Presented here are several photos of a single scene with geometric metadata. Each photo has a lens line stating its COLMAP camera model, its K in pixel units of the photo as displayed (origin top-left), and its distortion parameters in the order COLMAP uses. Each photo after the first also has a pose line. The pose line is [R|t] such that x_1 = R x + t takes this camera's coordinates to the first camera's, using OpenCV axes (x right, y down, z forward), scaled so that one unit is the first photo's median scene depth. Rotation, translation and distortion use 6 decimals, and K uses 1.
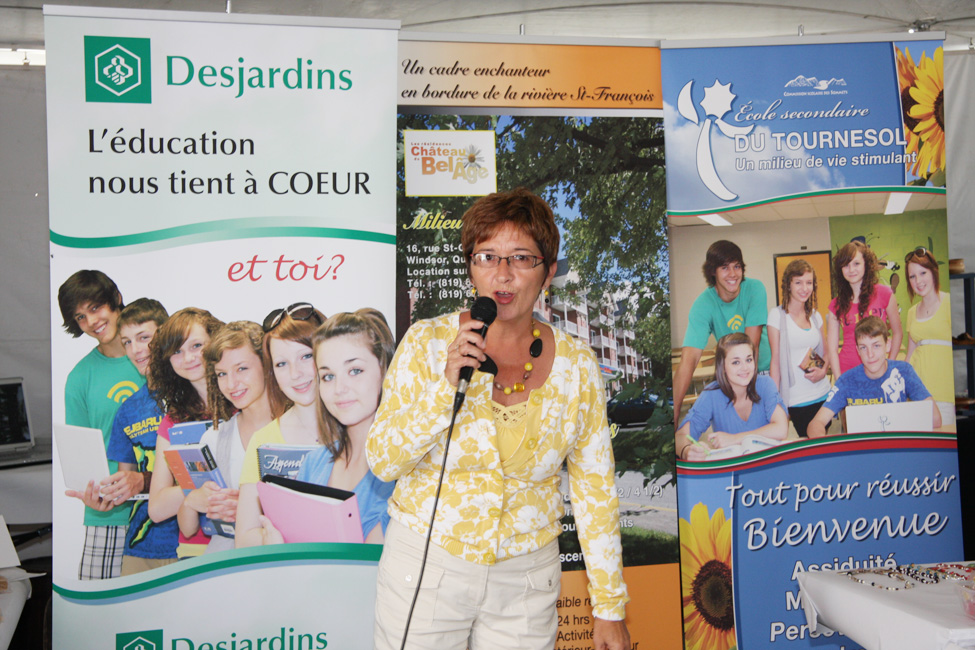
lens RADIAL K [[2253.9, 0, 485.5], [0, 2253.9, 392.3], [0, 0, 1]] dist [0.706806, 0.000000]
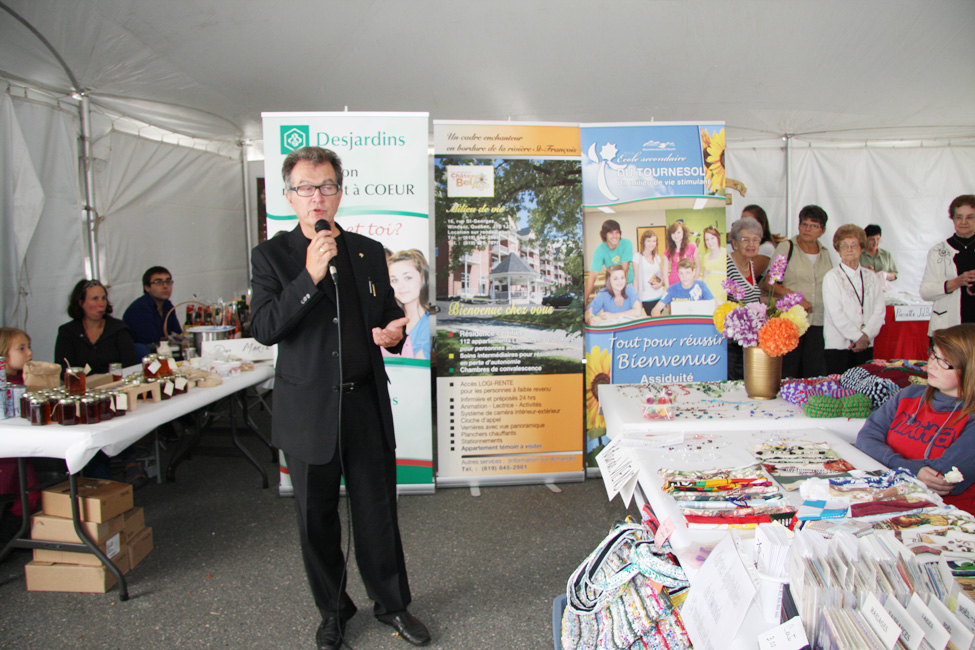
lens RADIAL K [[793.8, 0, 493.2], [0, 793.8, 346.5], [0, 0, 1]] dist [-0.026081, 0.004780]
pose [[0.957492, 0.051163, -0.283885, 0.213718], [-0.028531, 0.996117, 0.083293, -0.008999], [0.287044, -0.071653, 0.955234, 0.274676]]
